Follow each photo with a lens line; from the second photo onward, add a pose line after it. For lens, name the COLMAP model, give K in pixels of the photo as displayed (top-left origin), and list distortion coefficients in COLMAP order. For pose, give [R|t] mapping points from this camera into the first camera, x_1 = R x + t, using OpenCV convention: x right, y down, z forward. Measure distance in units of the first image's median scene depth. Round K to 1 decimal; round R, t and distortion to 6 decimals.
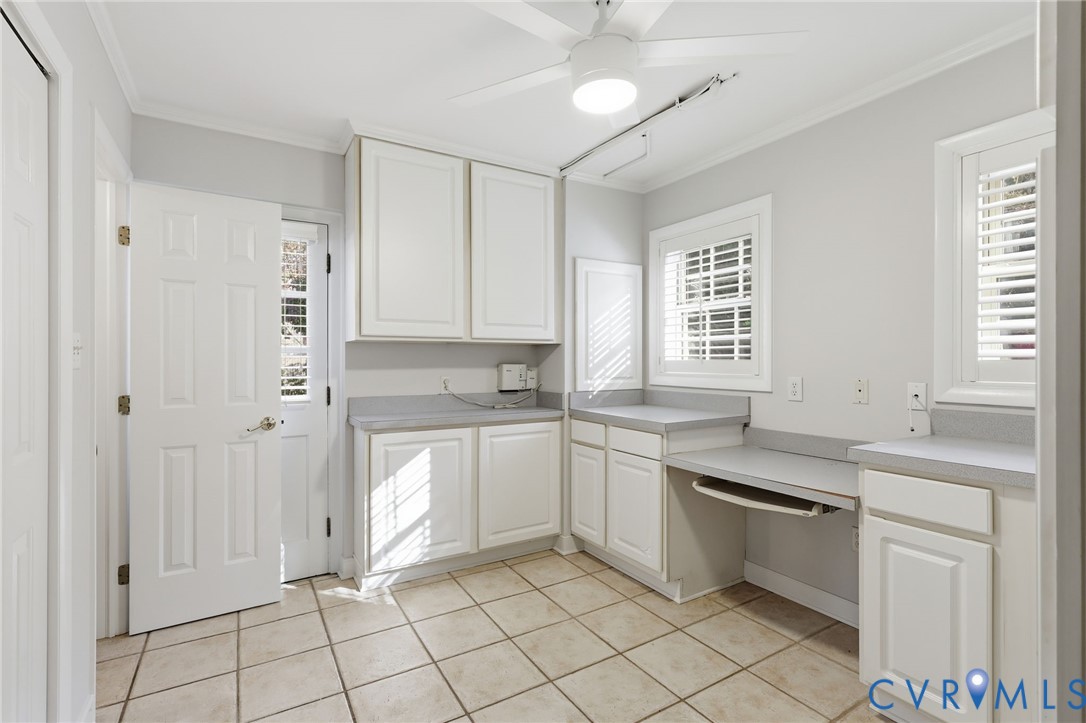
lens RADIAL K [[505.5, 0, 540.2], [0, 505.5, 360.0], [0, 0, 1]] dist [0.000411, 0.000793]
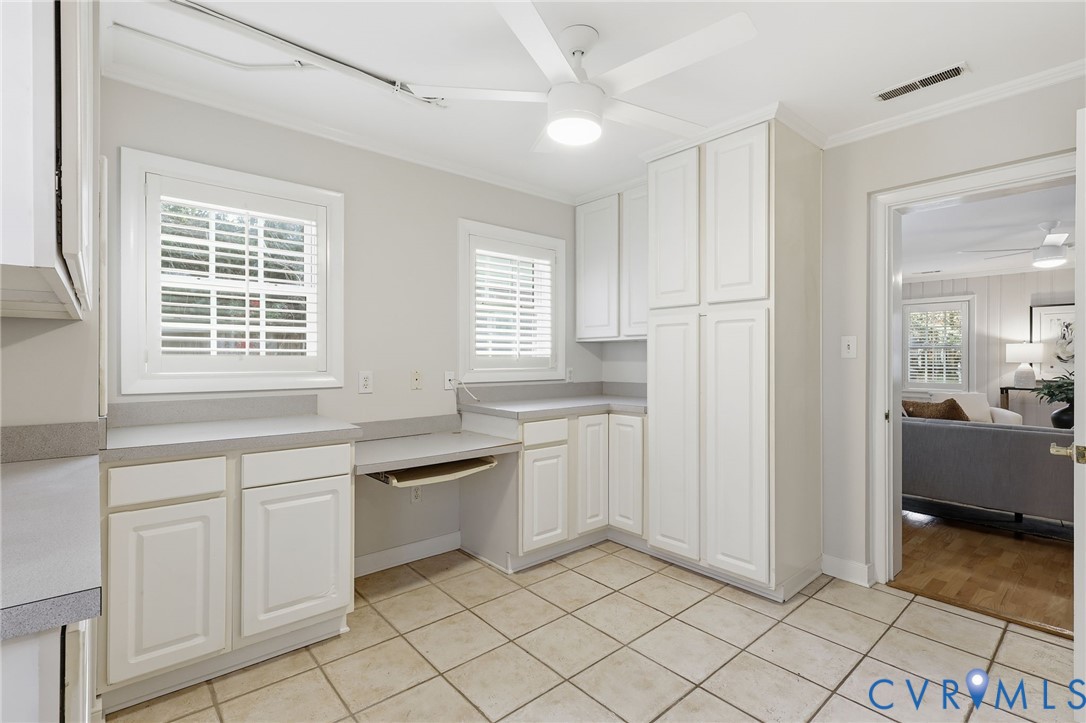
lens RADIAL K [[505.5, 0, 536.6], [0, 505.5, 358.5], [0, 0, 1]] dist [0.000411, 0.000793]
pose [[-0.167129, 0.001443, 0.985934, -0.555039], [-0.001373, 0.999998, -0.001696, 0.005708], [-0.985934, -0.001637, -0.167127, 0.702268]]
